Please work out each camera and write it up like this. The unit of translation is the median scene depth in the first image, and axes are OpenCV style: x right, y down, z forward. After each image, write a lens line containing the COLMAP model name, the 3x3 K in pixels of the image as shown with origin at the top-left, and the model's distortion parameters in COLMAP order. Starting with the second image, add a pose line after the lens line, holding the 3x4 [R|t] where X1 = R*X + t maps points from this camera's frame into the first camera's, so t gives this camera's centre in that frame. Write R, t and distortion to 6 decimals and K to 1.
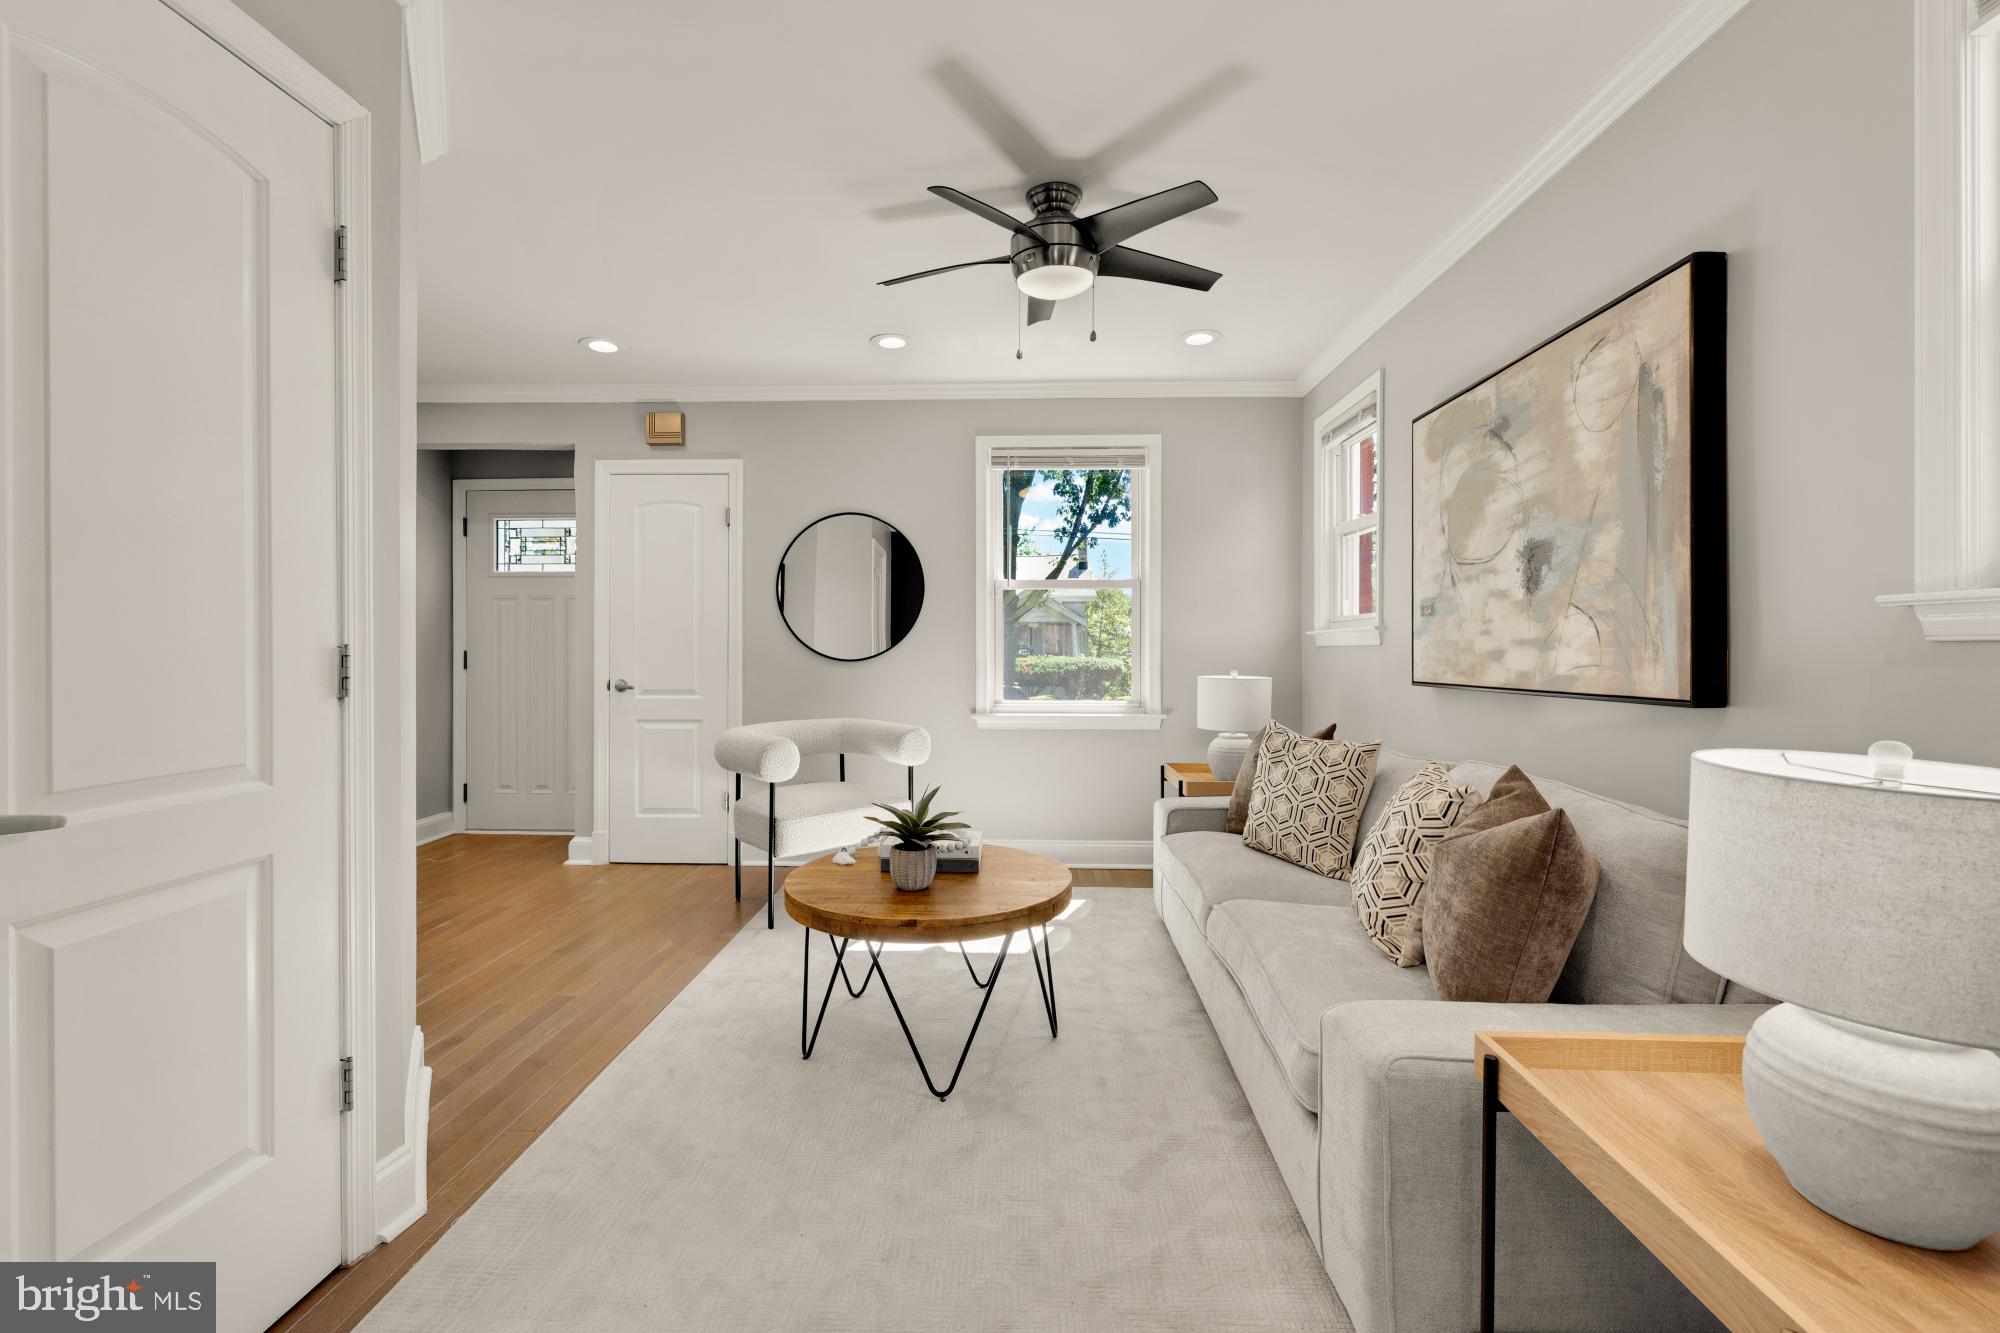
lens RADIAL K [[846.8, 0, 986.3], [0, 846.8, 653.7], [0, 0, 1]] dist [-0.001085, 0.000324]
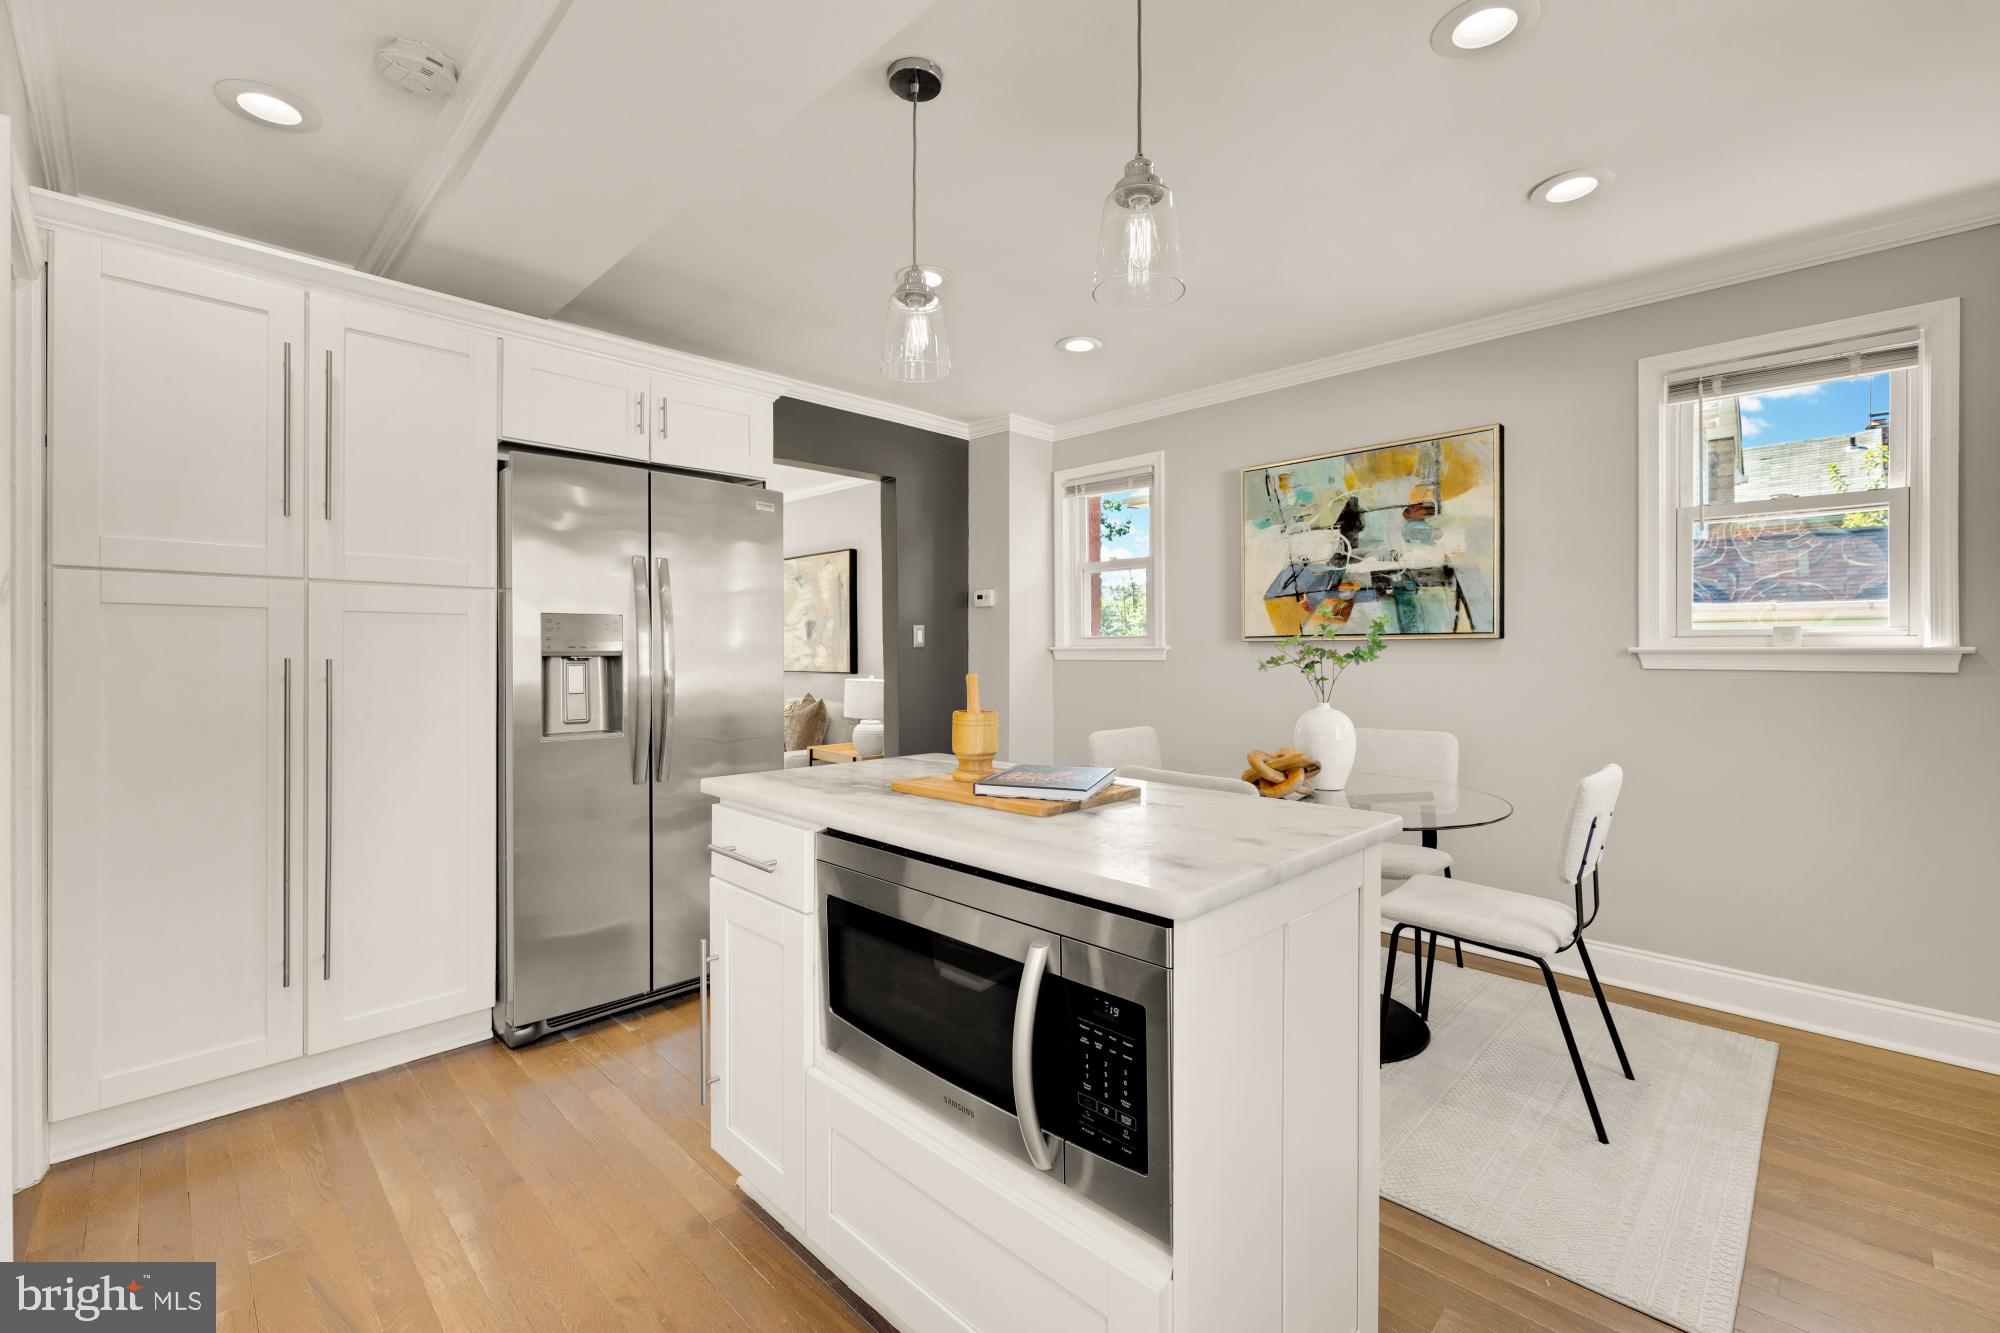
lens RADIAL K [[846.8, 0, 986.3], [0, 846.8, 653.7], [0, 0, 1]] dist [-0.001085, 0.000324]
pose [[0.681254, -0.004506, 0.732033, -0.922127], [0.005078, 0.999986, 0.001430, -0.016791], [-0.732029, 0.002743, 0.681268, -1.230498]]
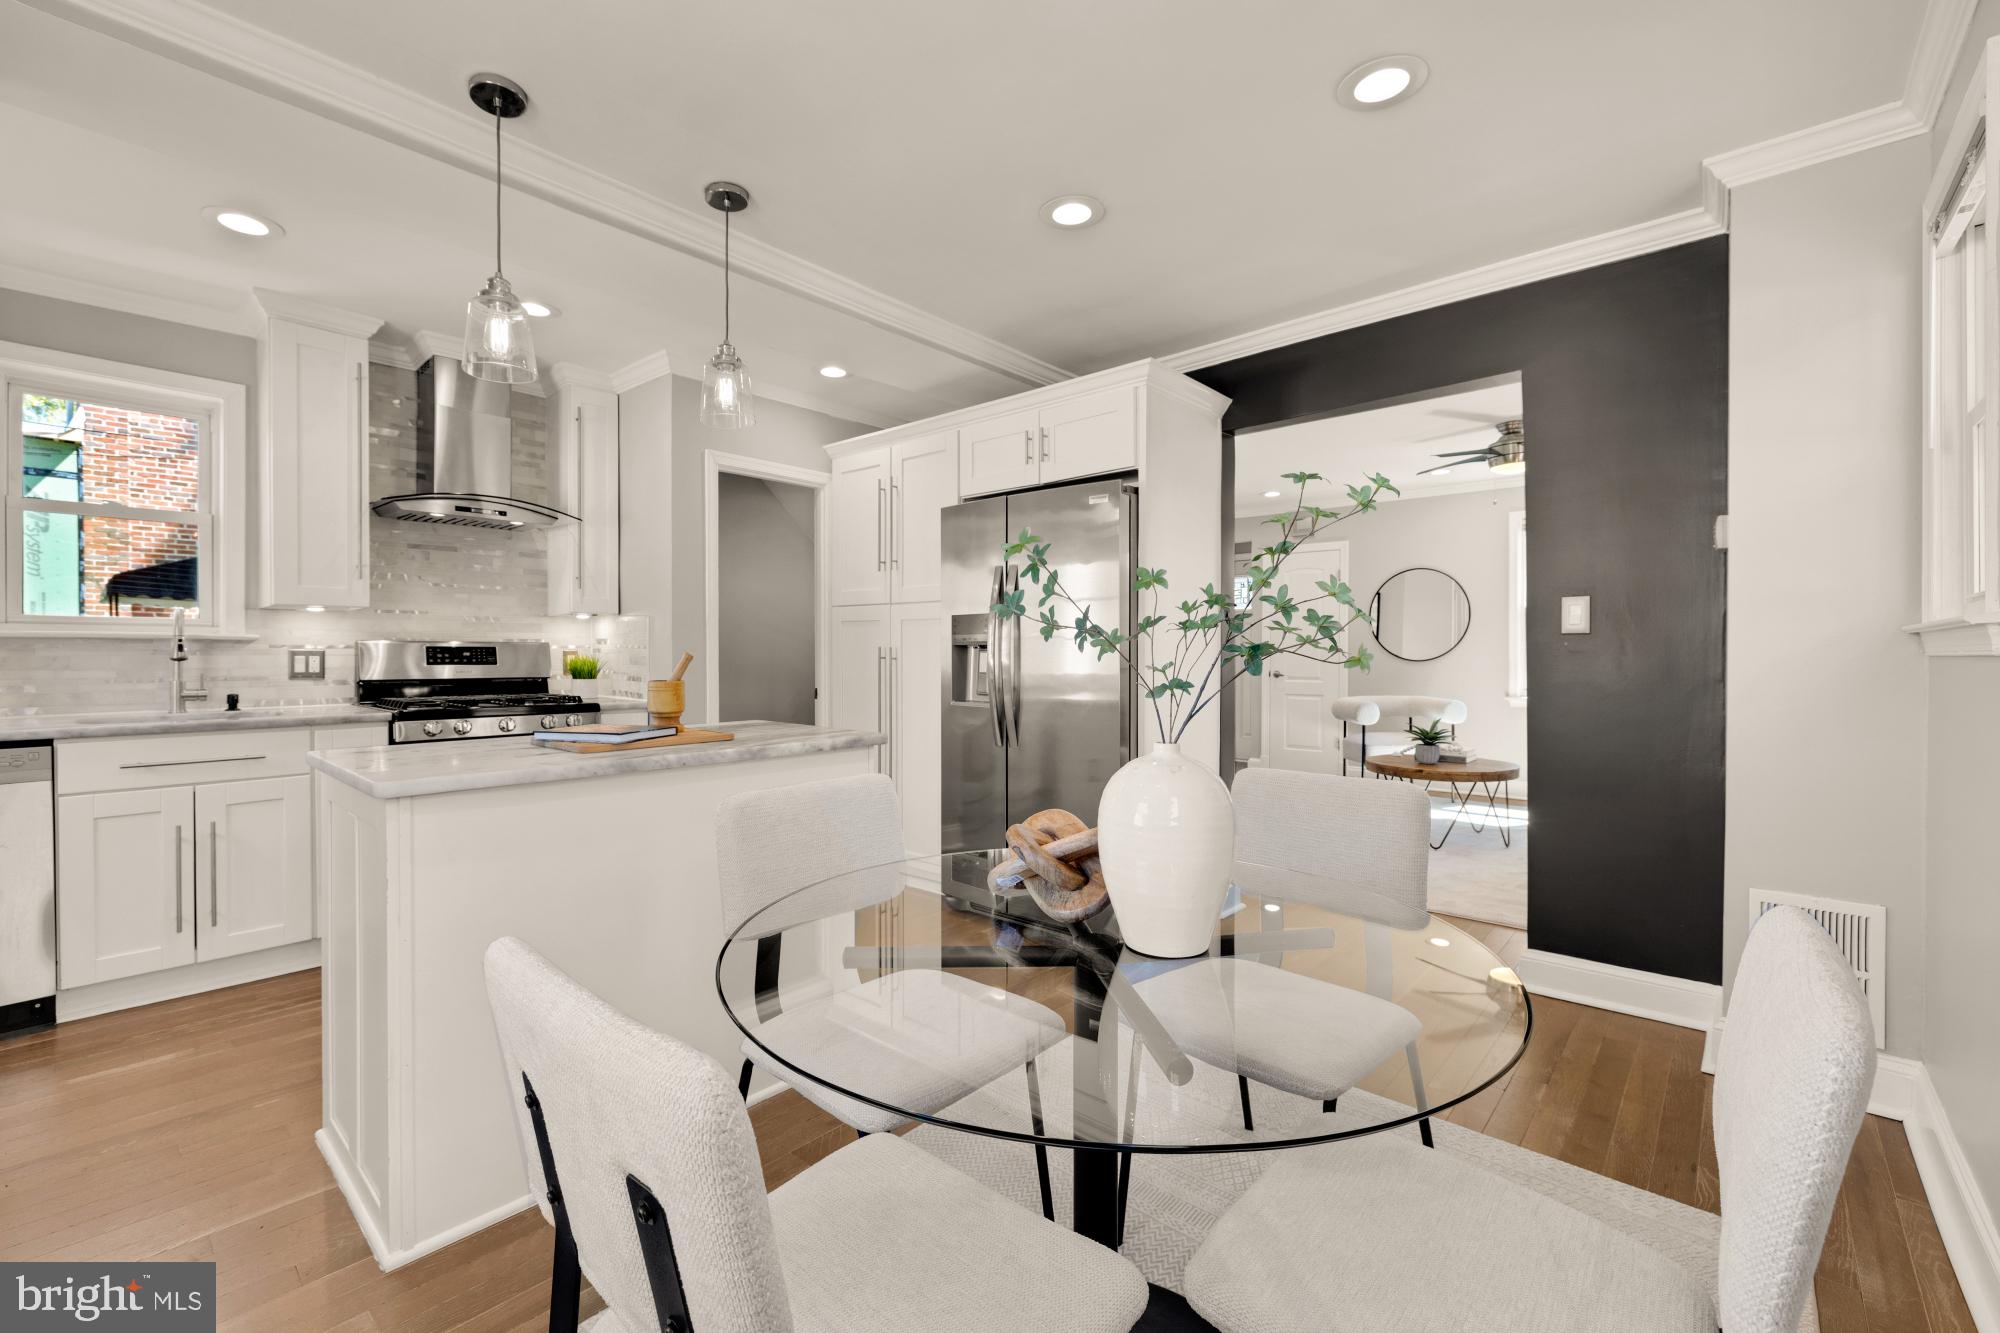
lens RADIAL K [[841.1, 0, 996.2], [0, 841.1, 656.6], [0, 0, 1]] dist [-0.000753, 0.000399]
pose [[0.779178, 0.002796, -0.626796, 0.357894], [-0.003150, 0.999995, 0.000545, 0.002816], [0.626794, 0.001549, 0.779183, -1.229710]]
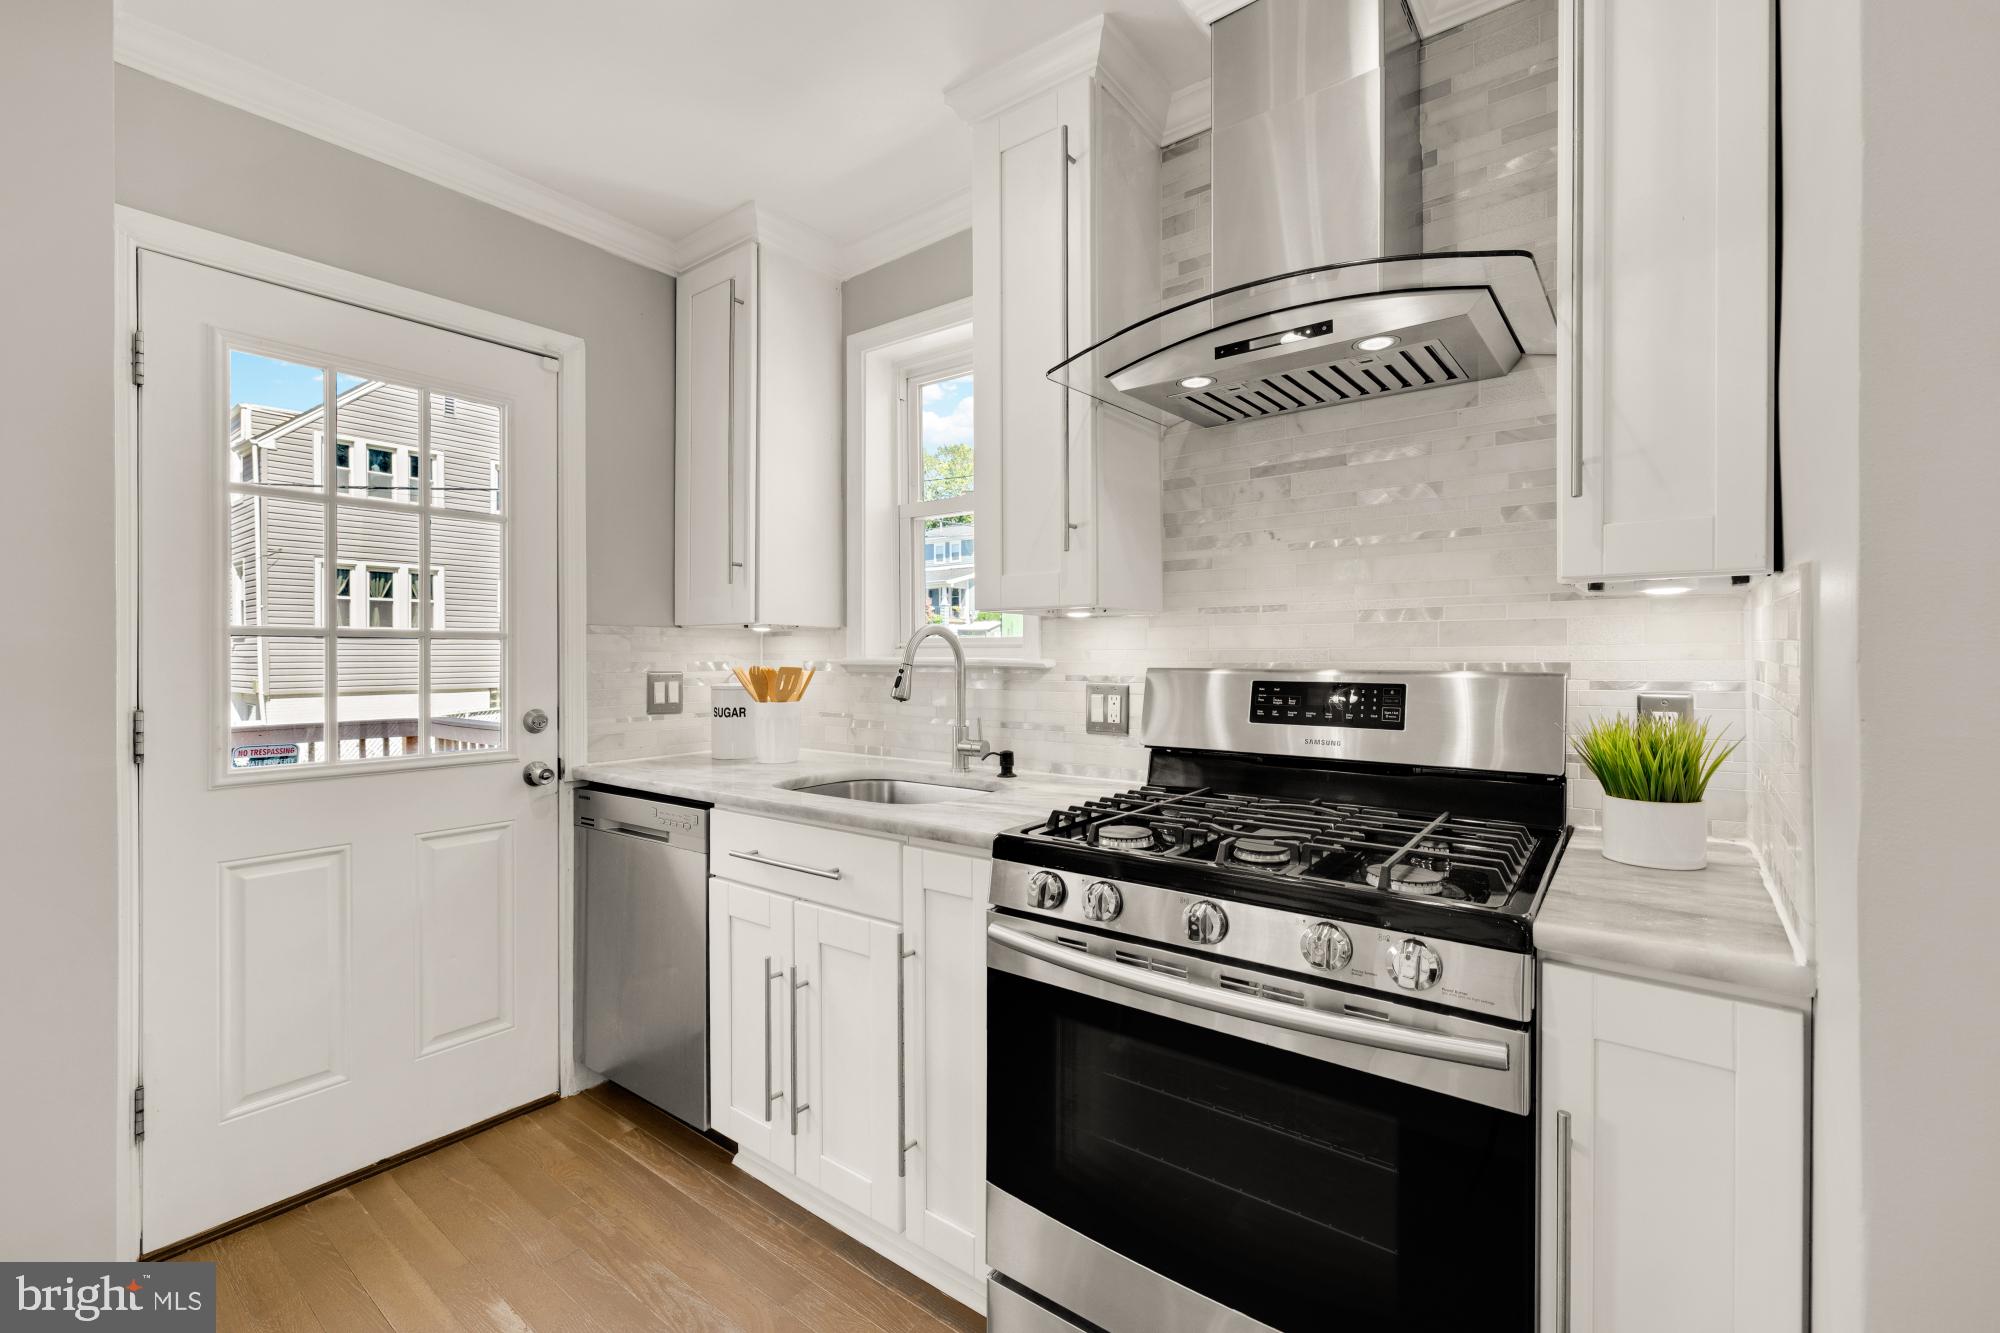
lens RADIAL K [[841.2, 0, 988.7], [0, 841.2, 655.0], [0, 0, 1]] dist [-0.000830, -0.000263]
pose [[-0.578015, -0.001213, -0.816025, -0.609928], [-0.003489, 0.999993, 0.000986, -0.030468], [0.816019, 0.003417, -0.578015, -0.528880]]
